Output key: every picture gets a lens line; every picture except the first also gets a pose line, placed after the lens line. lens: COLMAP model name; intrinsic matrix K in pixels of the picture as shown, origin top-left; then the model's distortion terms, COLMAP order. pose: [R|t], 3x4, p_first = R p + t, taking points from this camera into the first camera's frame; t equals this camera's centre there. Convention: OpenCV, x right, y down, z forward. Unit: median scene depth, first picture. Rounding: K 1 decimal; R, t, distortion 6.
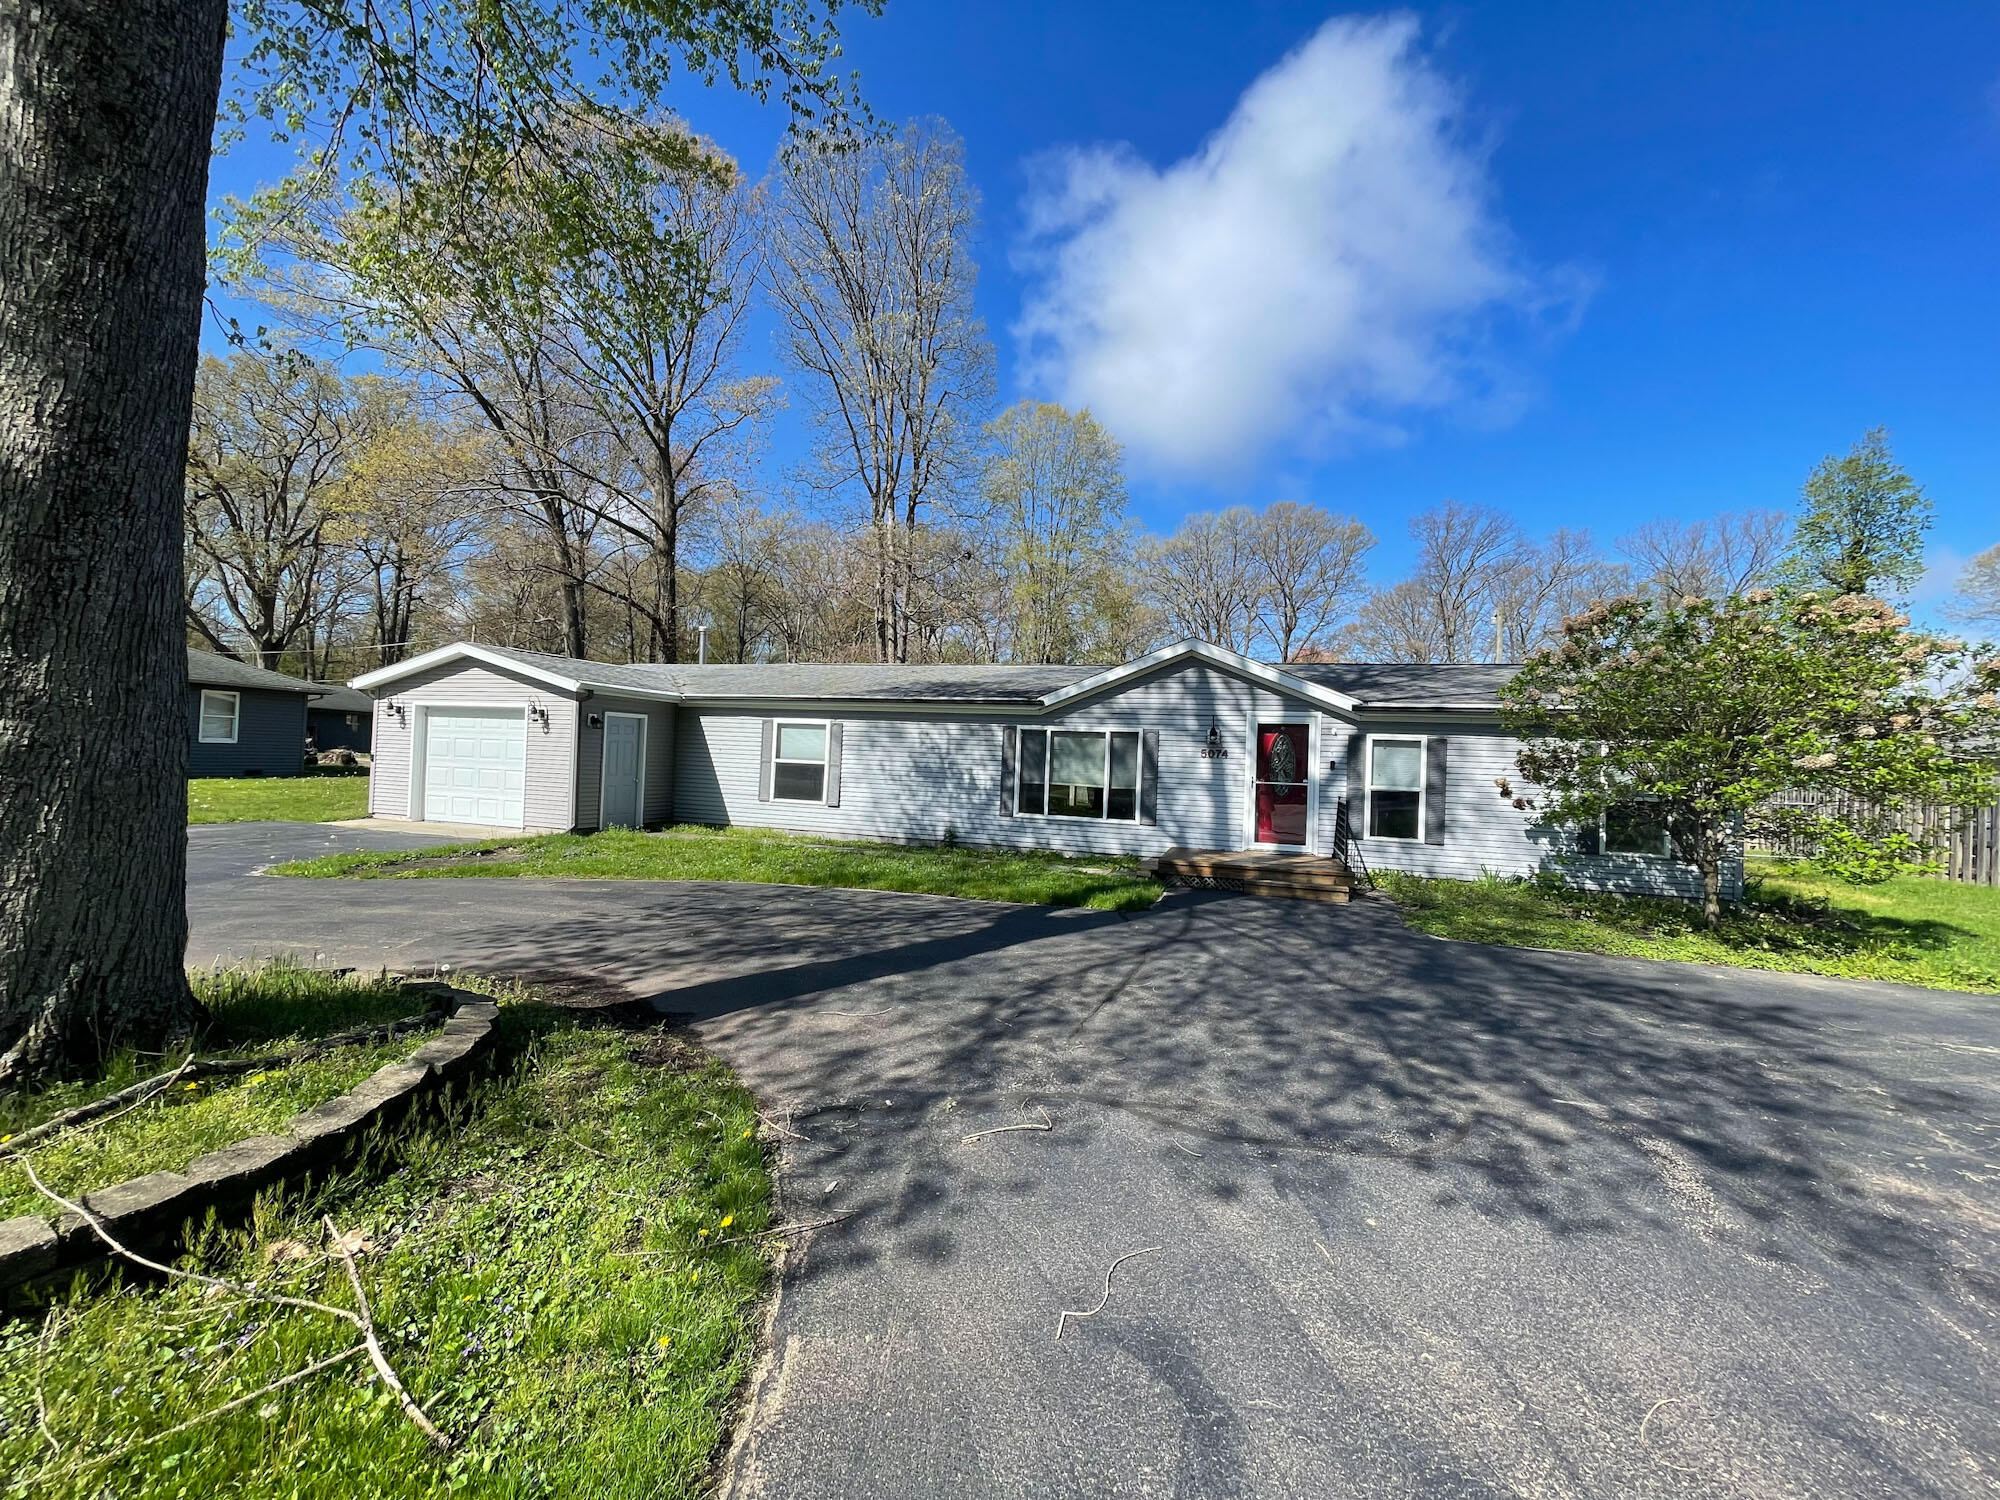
lens RADIAL K [[802.0, 0, 1000.0], [0, 802.0, 750.0], [0, 0, 1]] dist [-0.014600, 0.000296]
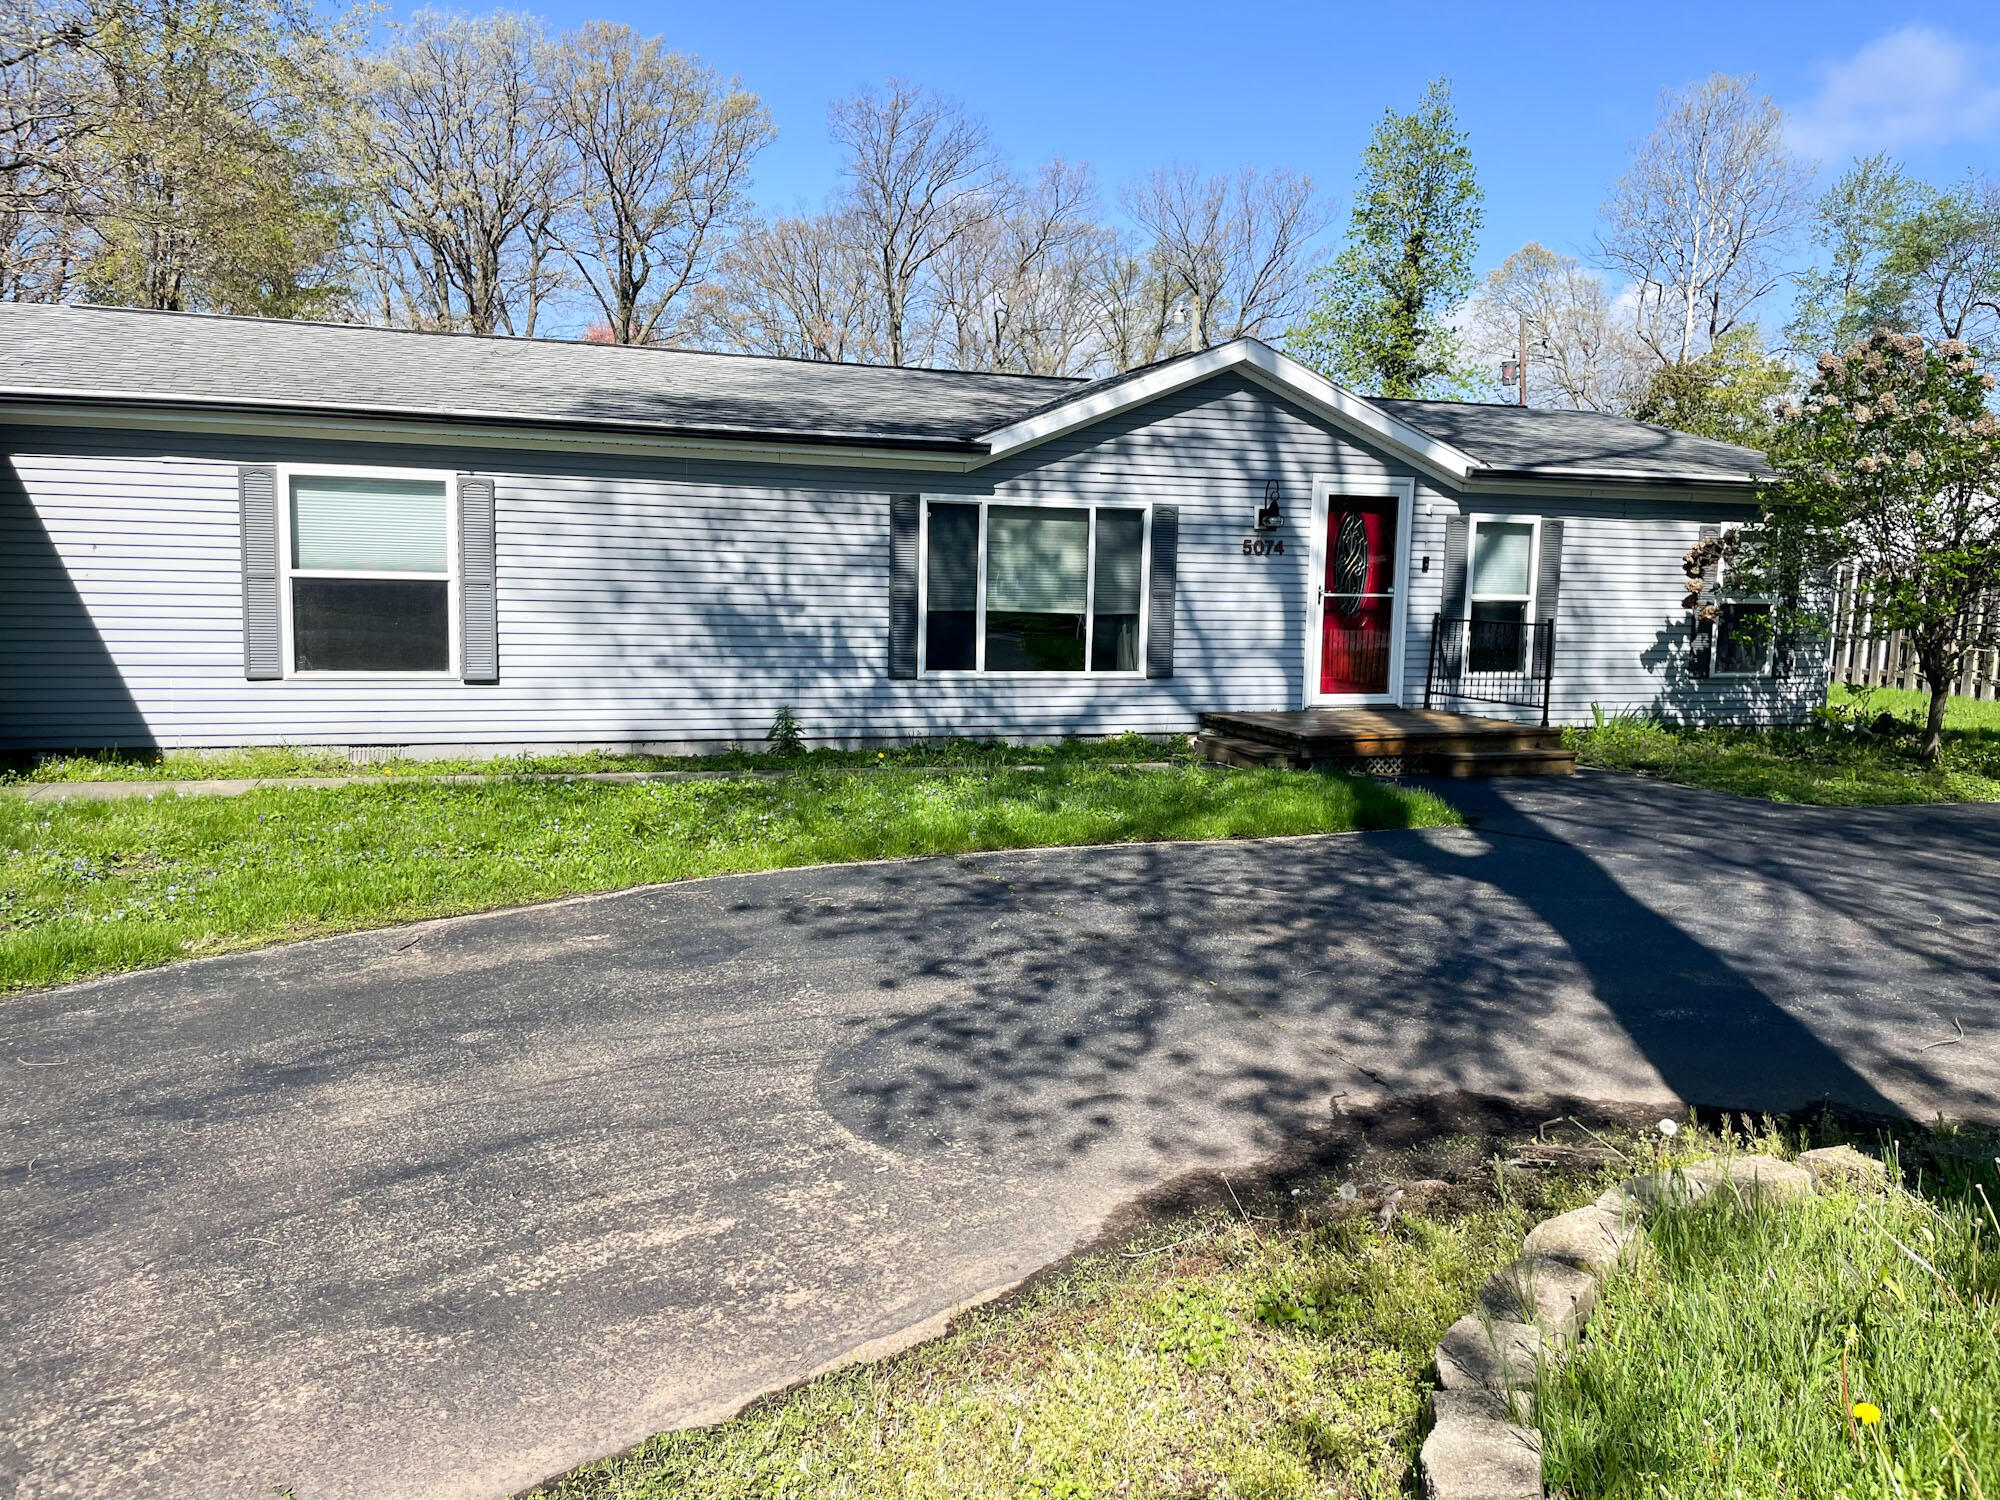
lens RADIAL K [[1516.1, 0, 1000.0], [0, 1516.1, 750.0], [0, 0, 1]] dist [0.097387, -0.150887]
pose [[0.790937, -0.094483, 0.604559, -0.514965], [0.001519, 0.988307, 0.152470, -0.017267], [-0.611895, -0.119676, 0.781832, 0.216344]]
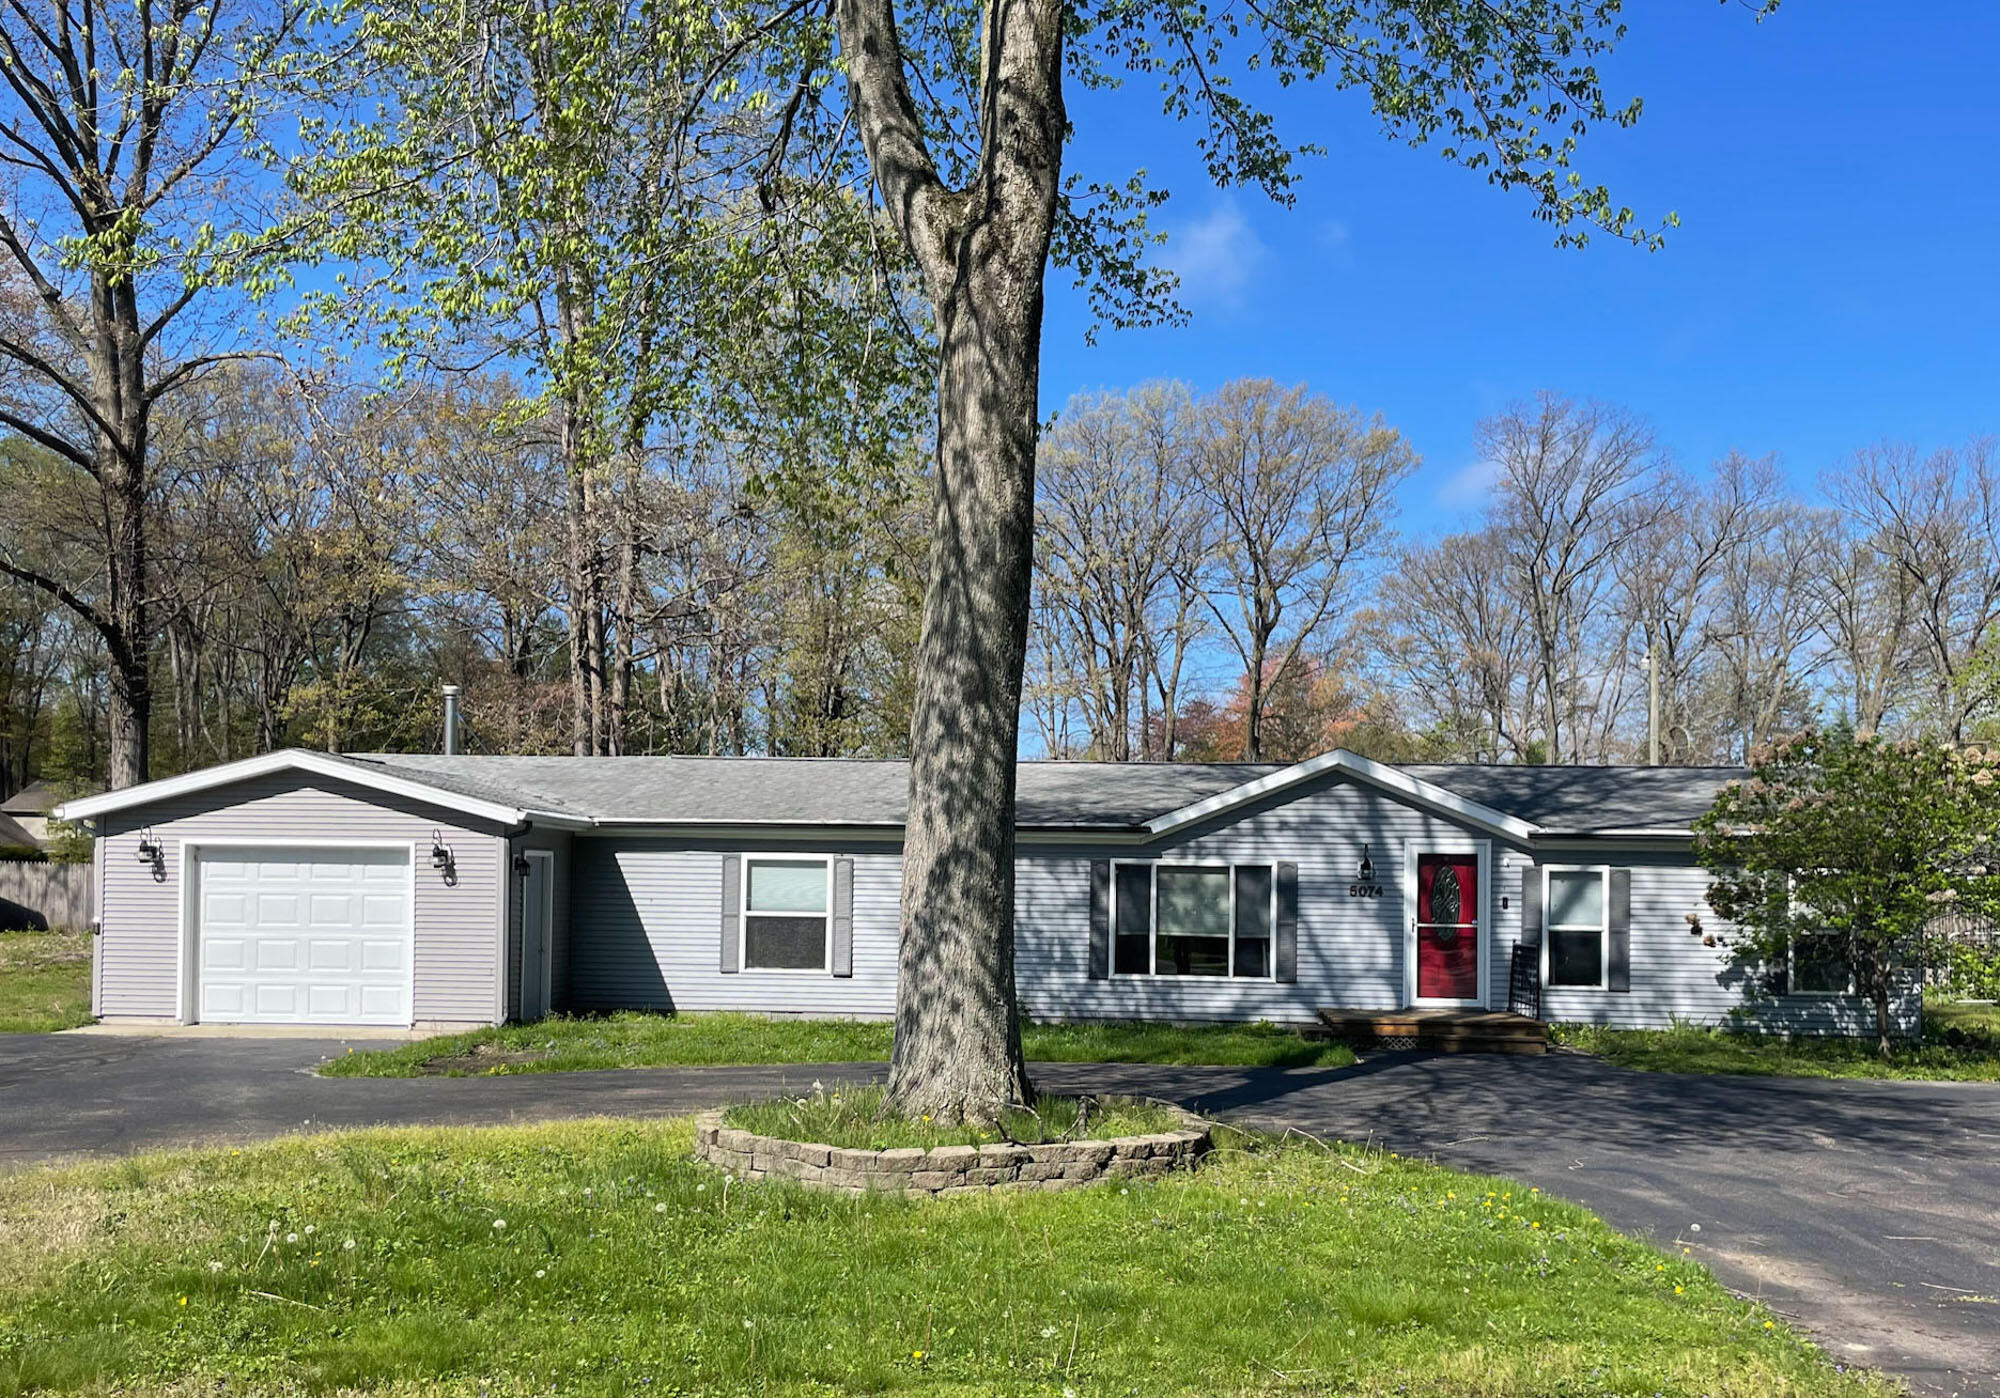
lens RADIAL K [[1796.1, 0, 1032.0], [0, 1796.1, 856.4], [0, 0, 1]] dist [0.068293, -0.001135]
pose [[0.969884, -0.020418, 0.242709, -0.459705], [0.020635, 0.999786, 0.001651, -0.037409], [-0.242691, 0.003407, 0.970098, -0.629829]]
